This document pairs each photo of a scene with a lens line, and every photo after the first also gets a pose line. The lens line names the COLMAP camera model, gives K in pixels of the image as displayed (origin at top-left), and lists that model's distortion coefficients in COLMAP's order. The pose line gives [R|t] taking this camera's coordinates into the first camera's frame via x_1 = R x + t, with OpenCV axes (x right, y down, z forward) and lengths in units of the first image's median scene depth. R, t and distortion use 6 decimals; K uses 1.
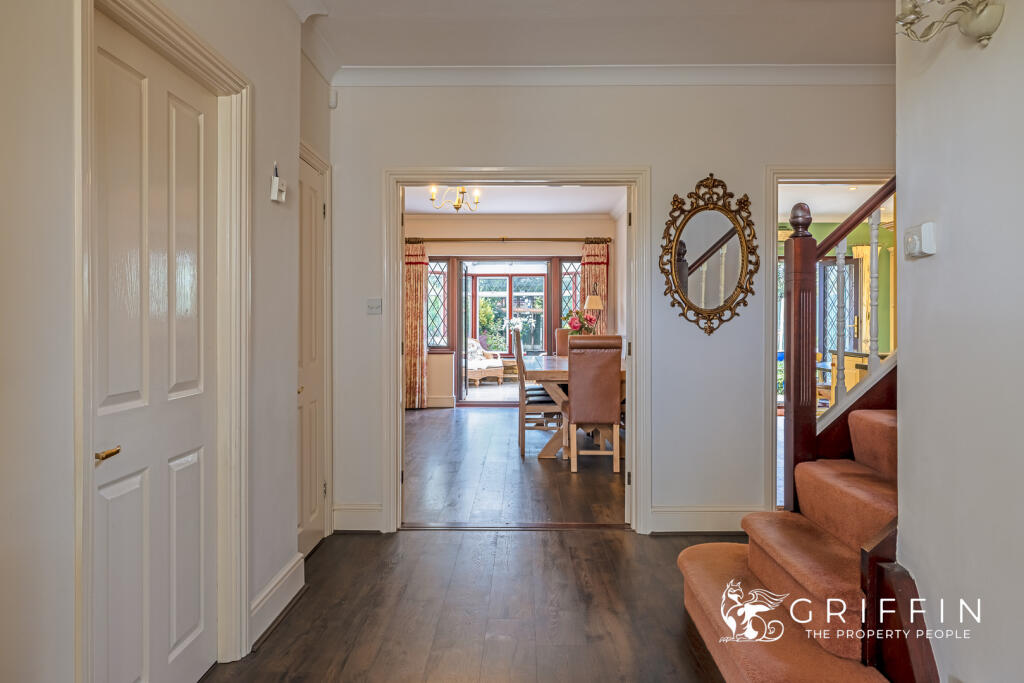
lens RADIAL K [[659.8, 0, 513.0], [0, 659.8, 338.2], [0, 0, 1]] dist [-0.003742, -0.000430]
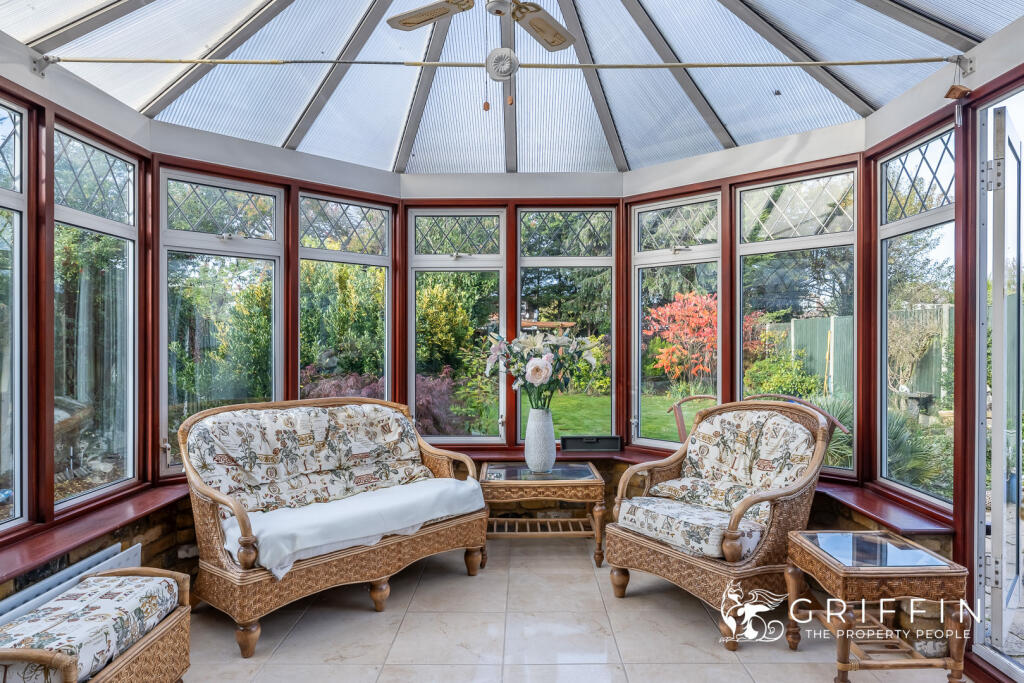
lens RADIAL K [[612.3, 0, 512.9], [0, 612.3, 334.3], [0, 0, 1]] dist [0.001009, 0.000141]
pose [[0.999943, -0.004575, -0.009652, -0.000353], [0.004390, 0.999808, -0.019099, -0.025885], [0.009737, 0.019055, 0.999771, 0.699720]]
